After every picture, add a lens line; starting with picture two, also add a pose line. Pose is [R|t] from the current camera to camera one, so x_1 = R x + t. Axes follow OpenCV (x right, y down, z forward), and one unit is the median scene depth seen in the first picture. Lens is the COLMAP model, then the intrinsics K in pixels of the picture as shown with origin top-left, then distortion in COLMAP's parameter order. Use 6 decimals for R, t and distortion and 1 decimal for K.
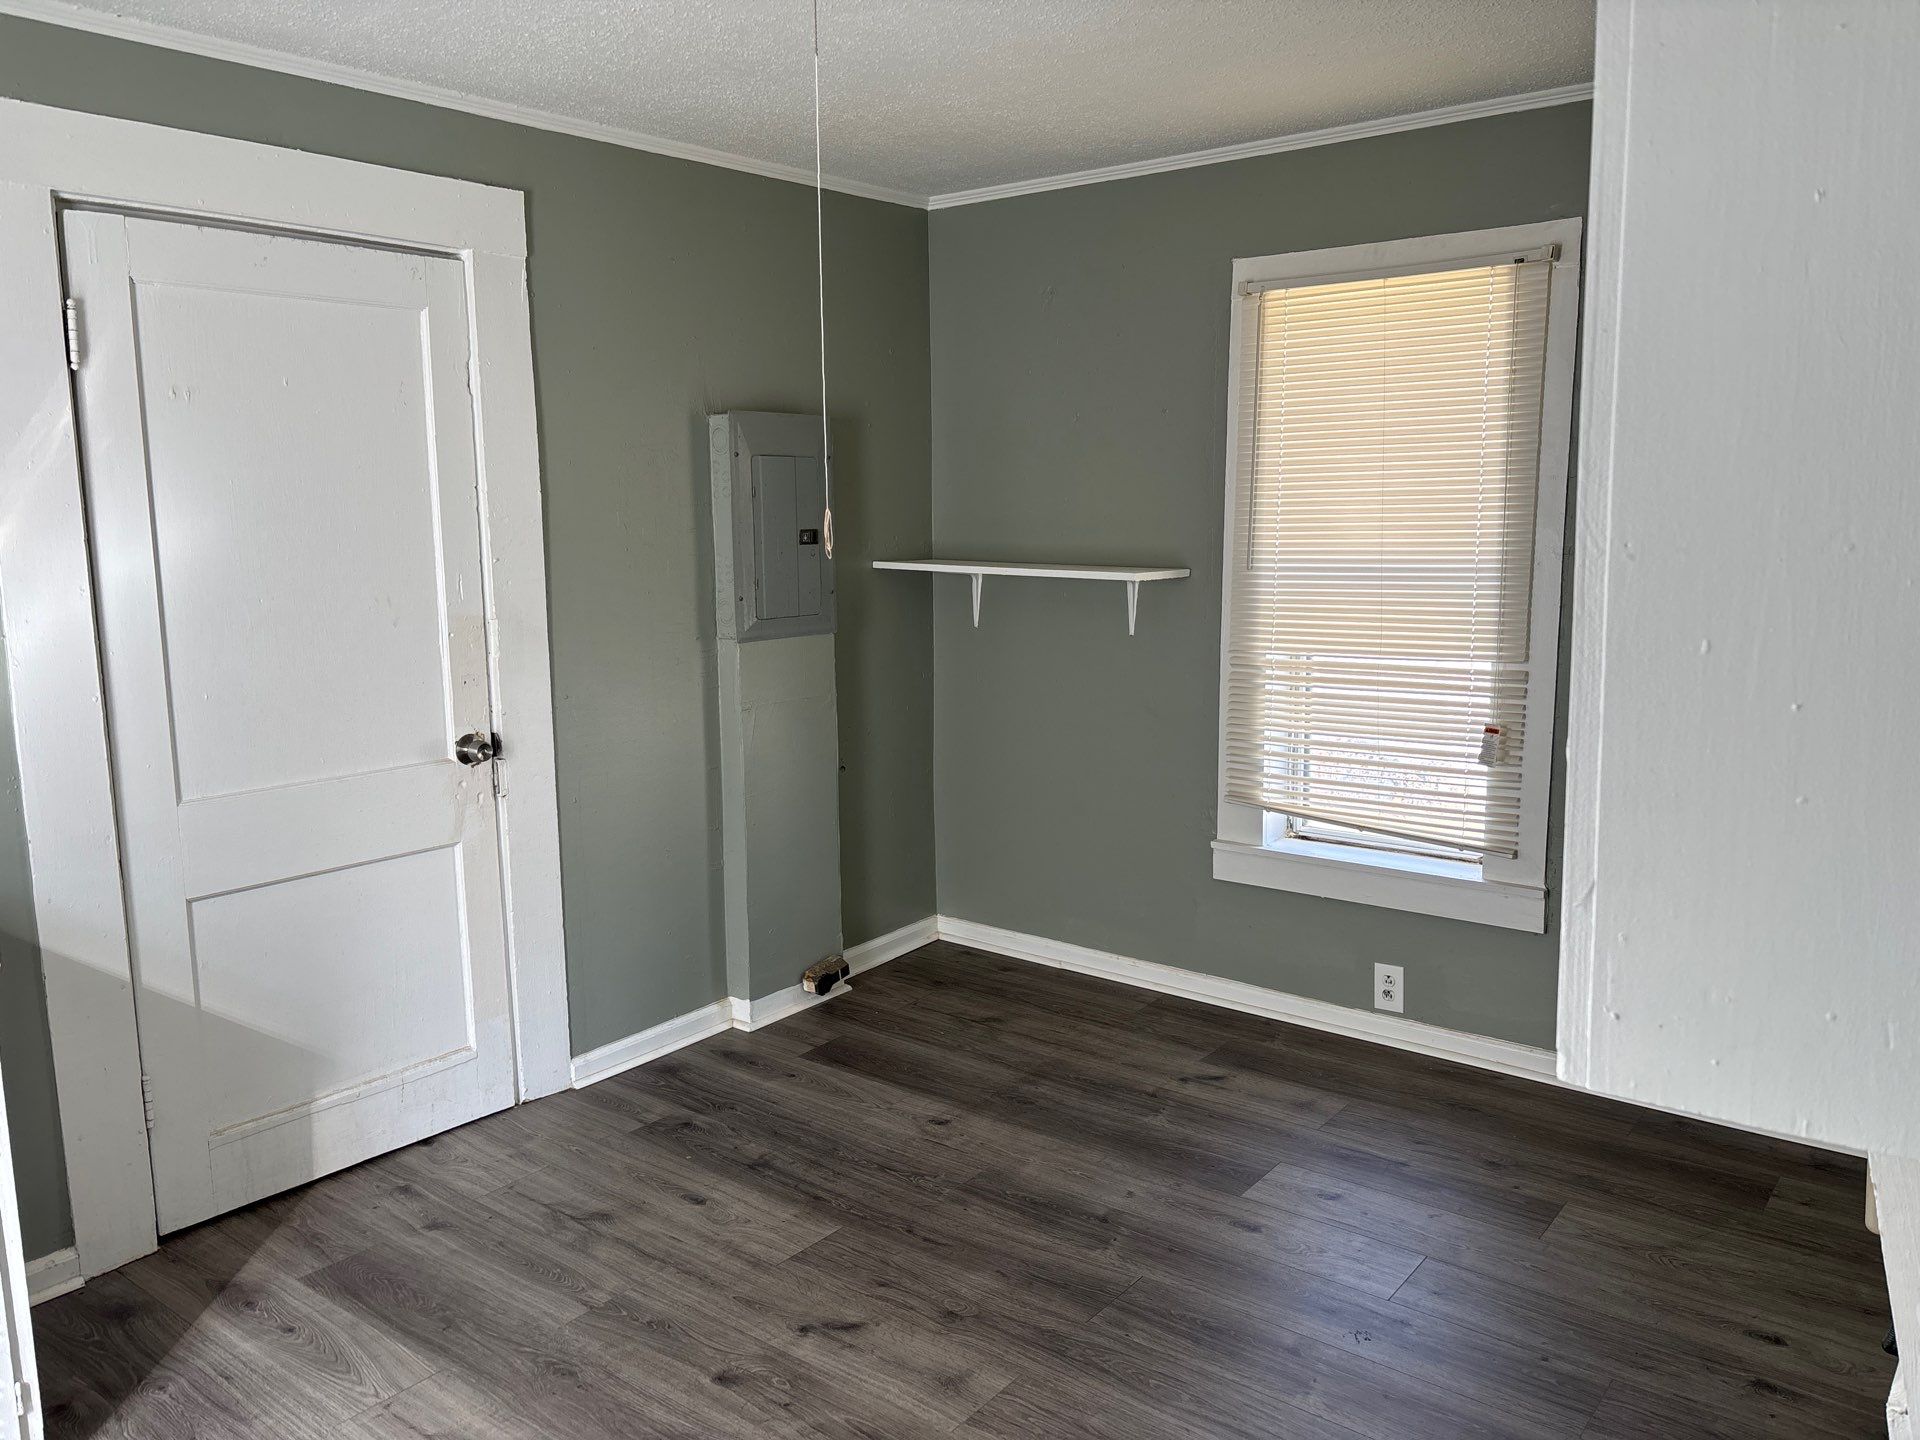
lens RADIAL K [[1466.1, 0, 960.0], [0, 1466.1, 720.0], [0, 0, 1]] dist [0.039018, 0.001126]
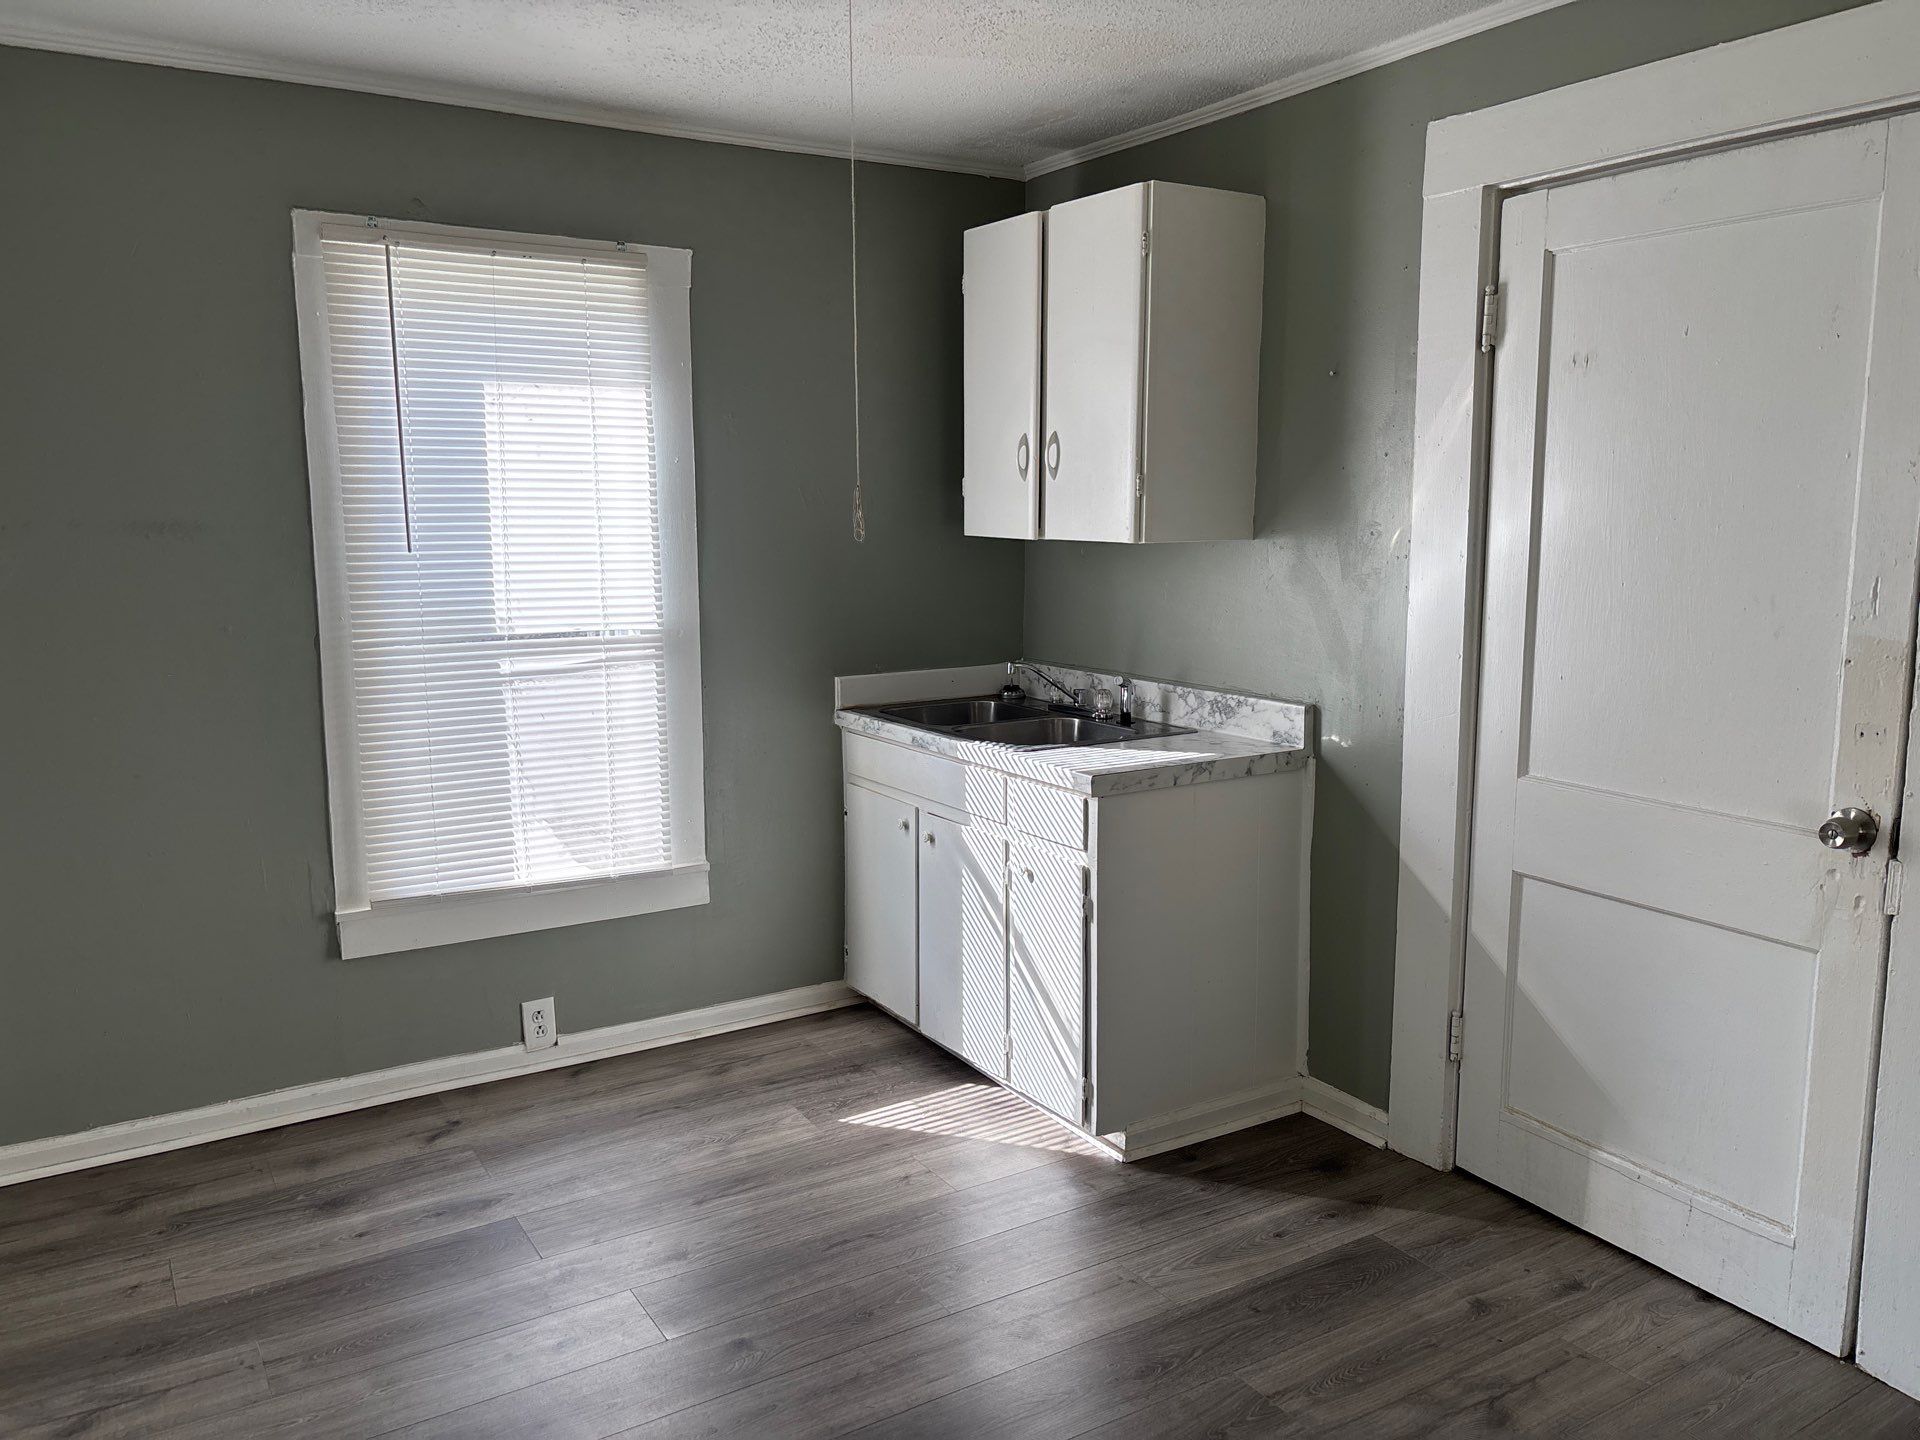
lens RADIAL K [[1466.1, 0, 960.0], [0, 1466.1, 720.0], [0, 0, 1]] dist [0.039018, 0.001126]
pose [[-0.337525, 0.159369, -0.927728, 0.510313], [-0.133388, 0.967521, 0.214734, -0.140879], [0.931818, 0.196226, -0.305304, 0.920419]]
